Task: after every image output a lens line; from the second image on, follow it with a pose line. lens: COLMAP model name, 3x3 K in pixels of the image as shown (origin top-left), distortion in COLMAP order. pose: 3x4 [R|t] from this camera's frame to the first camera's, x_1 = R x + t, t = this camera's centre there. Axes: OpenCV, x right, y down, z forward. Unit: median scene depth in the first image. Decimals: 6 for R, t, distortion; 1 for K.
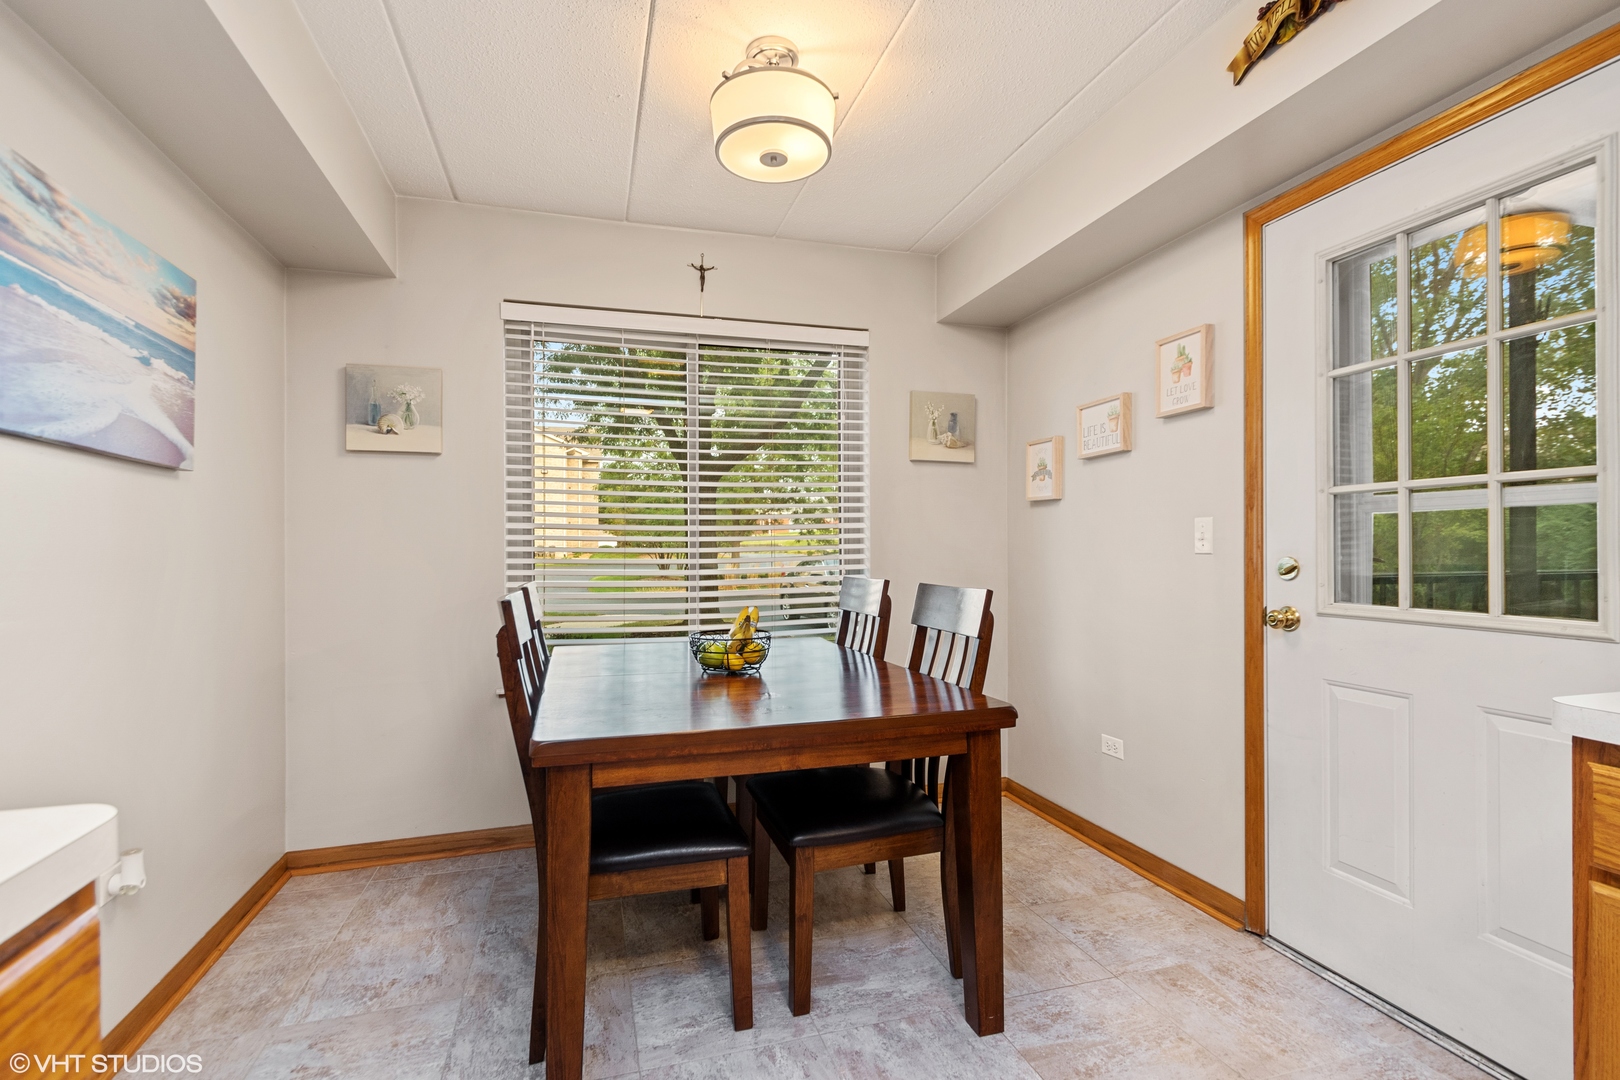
lens RADIAL K [[734.0, 0, 802.1], [0, 734.0, 535.9], [0, 0, 1]] dist [0.001816, 0.000021]
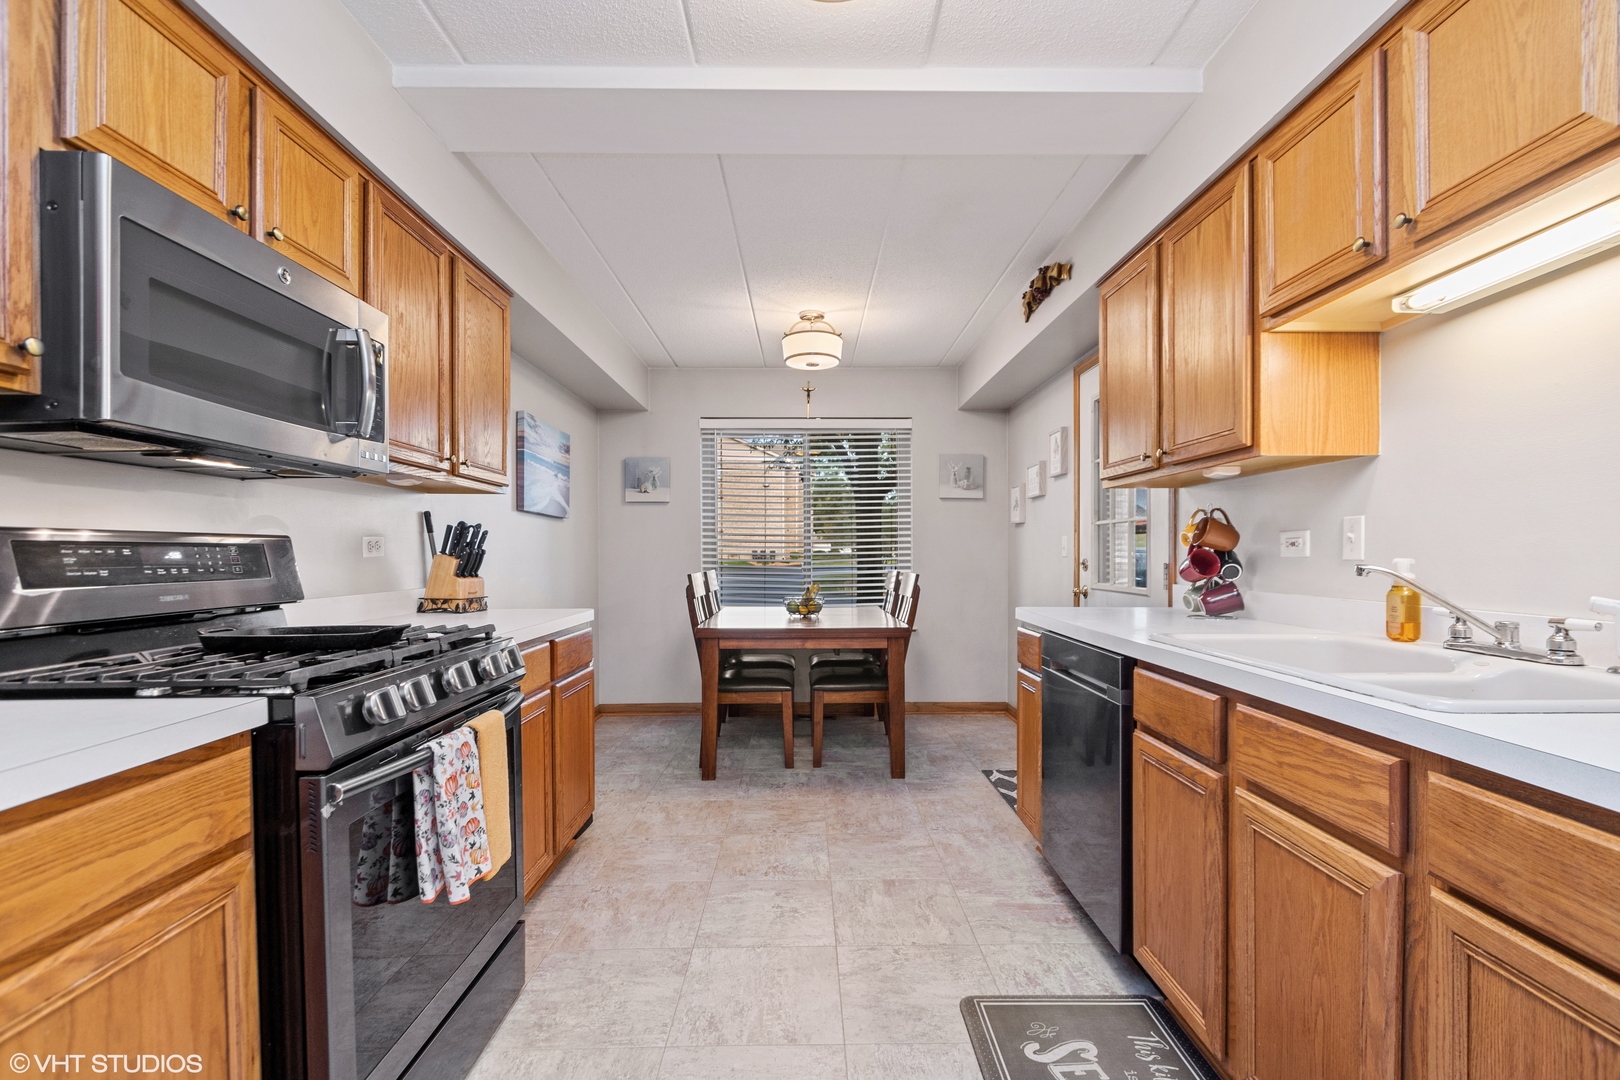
lens RADIAL K [[708.7, 0, 815.3], [0, 708.7, 548.0], [0, 0, 1]] dist [0.000249, -0.000053]
pose [[0.962731, 0.001297, -0.270456, 0.437906], [0.001014, 0.999964, 0.008403, -0.011593], [0.270457, -0.008364, 0.962696, -0.792304]]
